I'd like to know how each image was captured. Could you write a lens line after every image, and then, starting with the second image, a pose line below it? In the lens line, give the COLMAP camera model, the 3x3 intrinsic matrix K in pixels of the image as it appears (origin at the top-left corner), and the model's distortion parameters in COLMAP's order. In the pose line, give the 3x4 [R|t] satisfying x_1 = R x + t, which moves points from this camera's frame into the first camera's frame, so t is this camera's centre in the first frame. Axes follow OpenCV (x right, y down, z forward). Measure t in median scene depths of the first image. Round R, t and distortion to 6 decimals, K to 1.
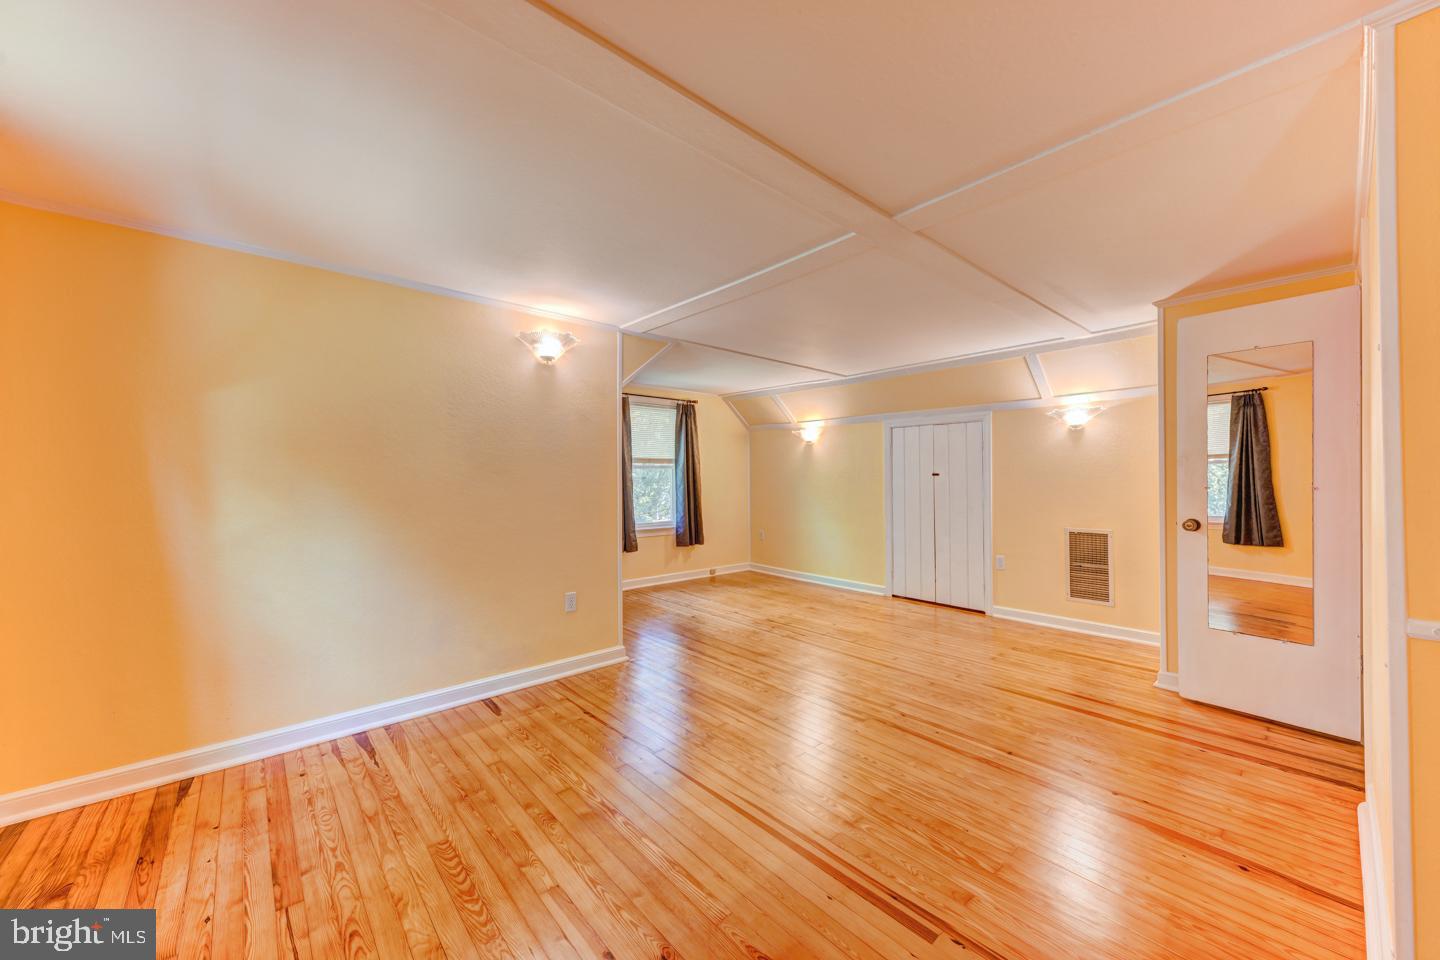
lens RADIAL K [[551.7, 0, 721.2], [0, 551.7, 479.2], [0, 0, 1]] dist [0.016093, -0.000778]
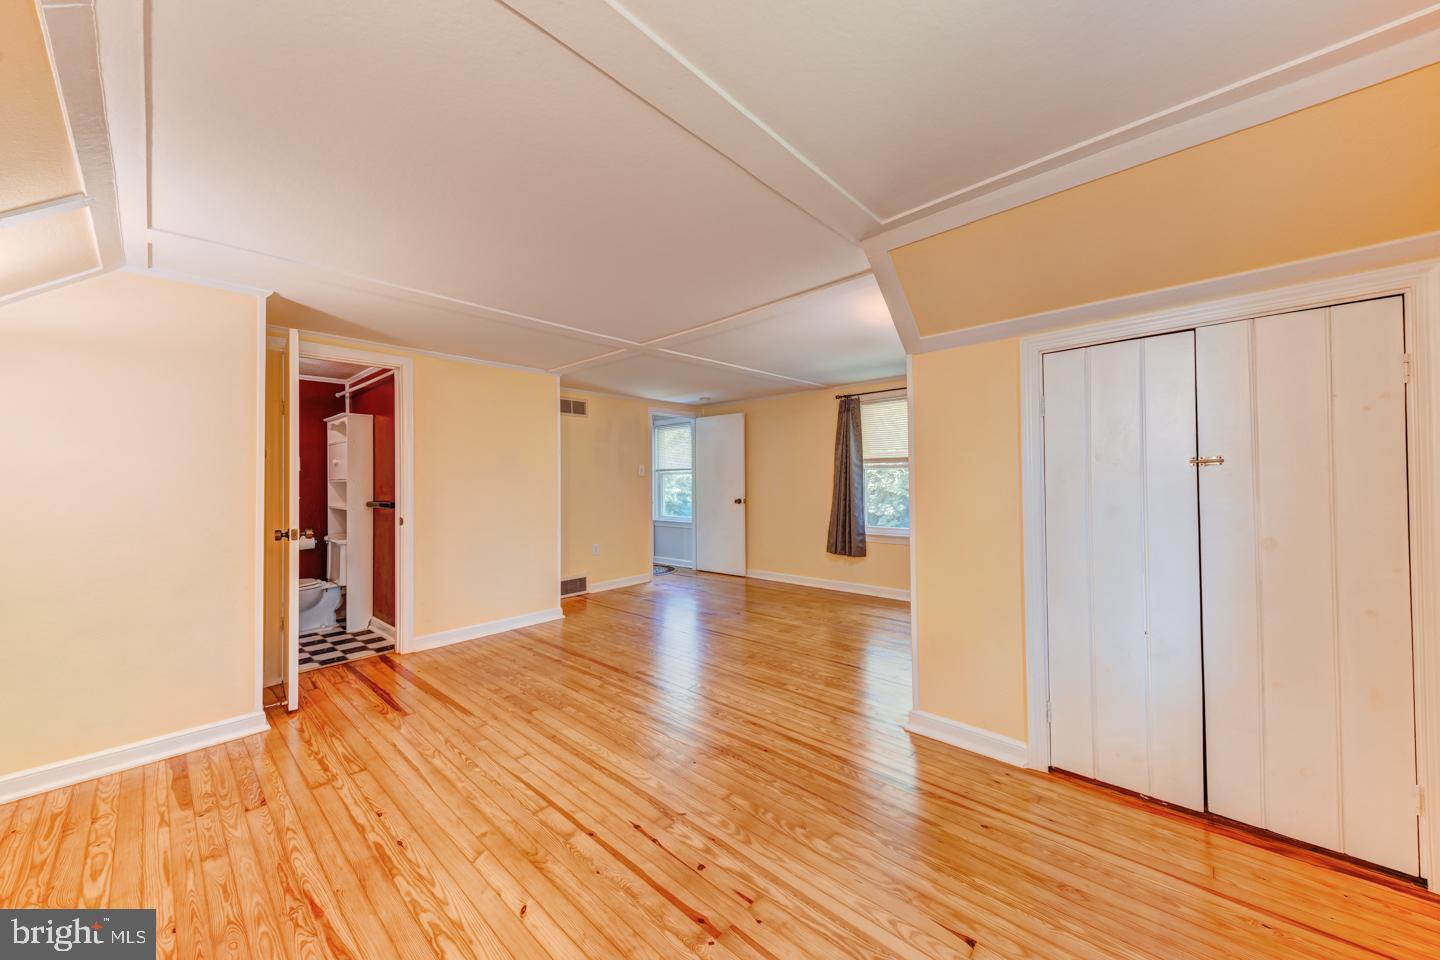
lens RADIAL K [[519.0, 0, 720.7], [0, 519.0, 478.5], [0, 0, 1]] dist [0.018450, -0.000363]
pose [[-0.993741, 0.014673, -0.110742, 0.173091], [0.015645, 0.999846, -0.007913, 0.000098], [0.110608, -0.009596, -0.993818, 2.000080]]
